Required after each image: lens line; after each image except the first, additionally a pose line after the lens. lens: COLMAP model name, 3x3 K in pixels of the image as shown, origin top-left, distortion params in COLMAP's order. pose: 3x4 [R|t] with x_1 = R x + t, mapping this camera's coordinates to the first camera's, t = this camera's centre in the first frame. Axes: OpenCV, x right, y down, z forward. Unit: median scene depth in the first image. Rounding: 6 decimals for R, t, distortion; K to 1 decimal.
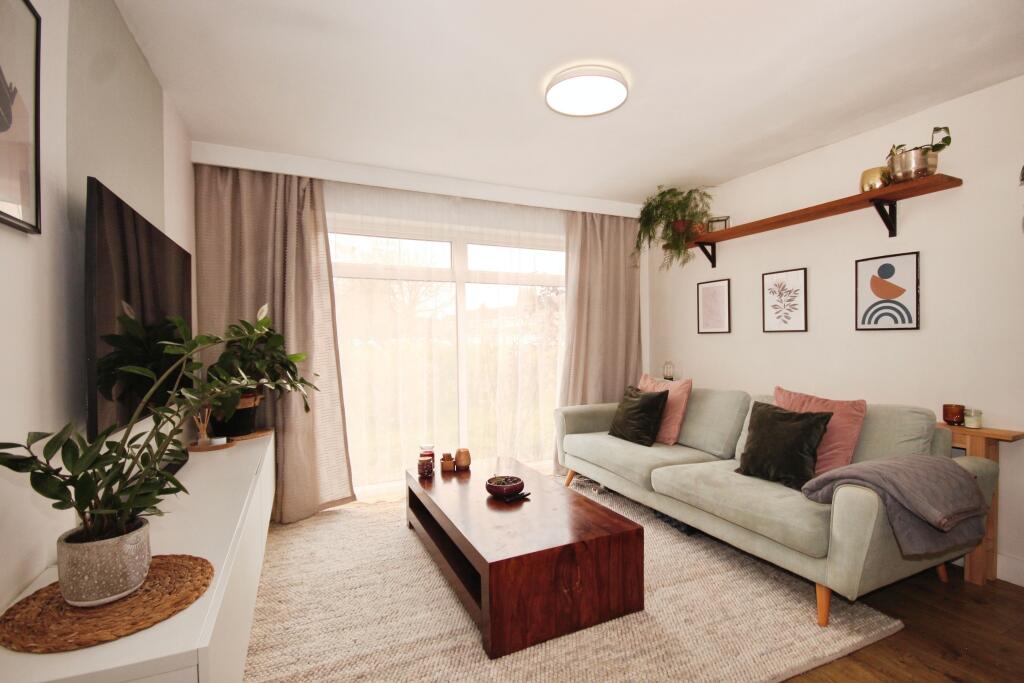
lens RADIAL K [[475.1, 0, 517.2], [0, 475.1, 341.0], [0, 0, 1]] dist [0.000596, 0.000165]
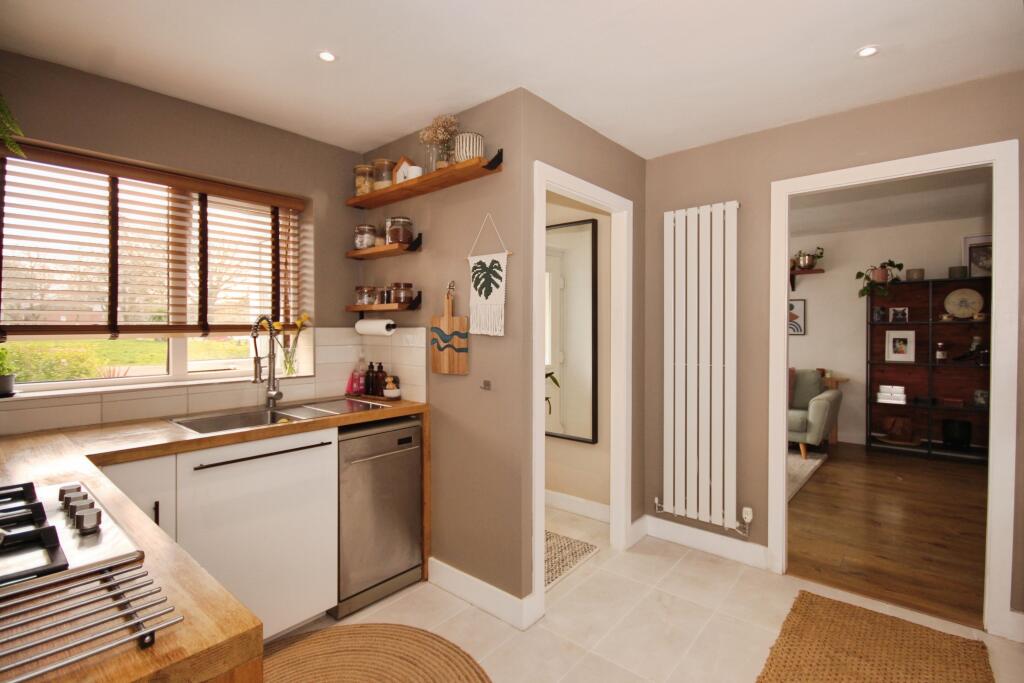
lens RADIAL K [[473.4, 0, 517.4], [0, 473.4, 327.7], [0, 0, 1]] dist [-0.000016, -0.000557]
pose [[0.912066, 0.007384, 0.409978, -1.095457], [-0.003044, 0.999932, -0.011238, -0.025437], [-0.410033, 0.009002, 0.912026, -0.389218]]
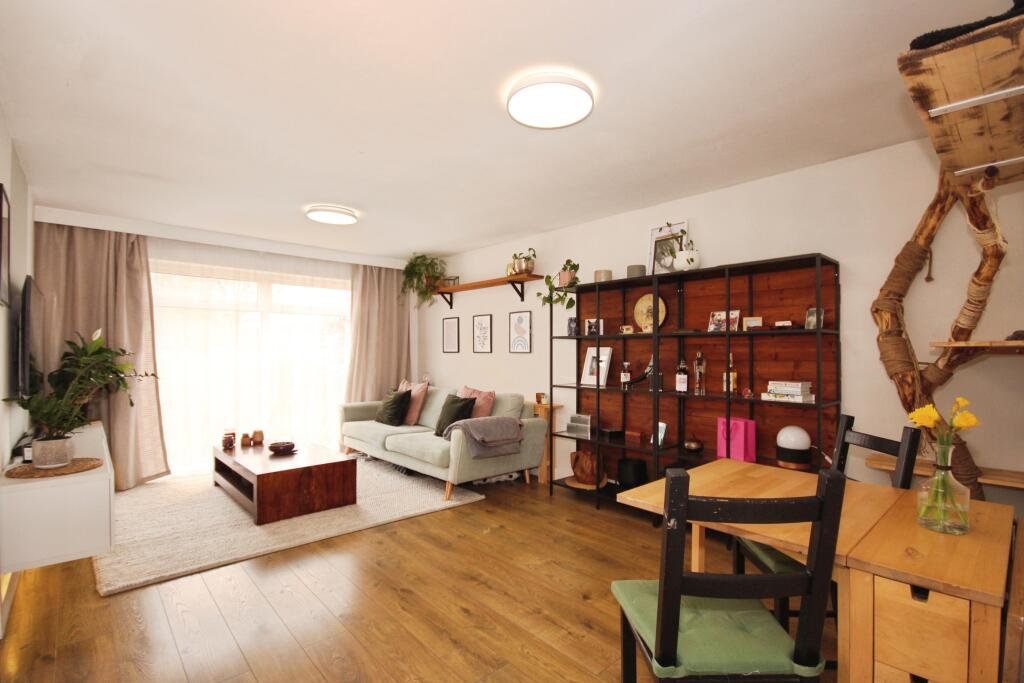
lens RADIAL K [[475.0, 0, 516.0], [0, 475.0, 352.2], [0, 0, 1]] dist [0.002431, 0.000488]
pose [[0.953254, 0.013402, 0.301874, 0.200940], [-0.011293, 0.999898, -0.008730, -0.008903], [-0.301960, 0.004913, 0.953308, -0.651122]]
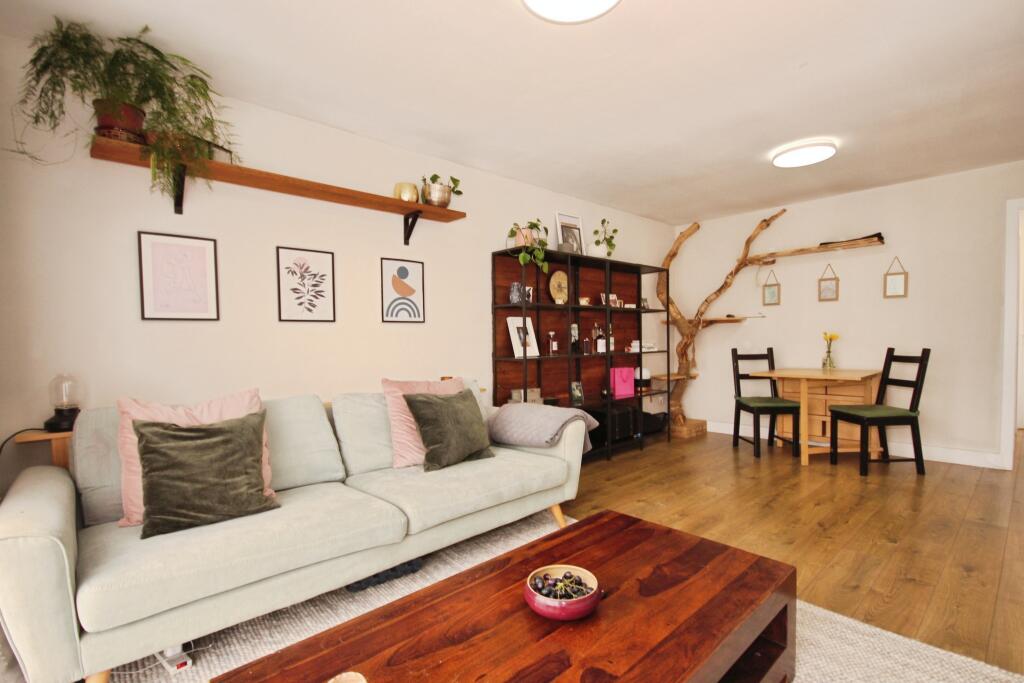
lens RADIAL K [[480.6, 0, 516.6], [0, 480.6, 359.4], [0, 0, 1]] dist [-0.003457, -0.000410]
pose [[-0.306525, -0.025479, 0.951522, -0.415142], [0.026244, 0.999035, 0.035205, 0.031109], [-0.951501, 0.035763, -0.305560, 1.008455]]
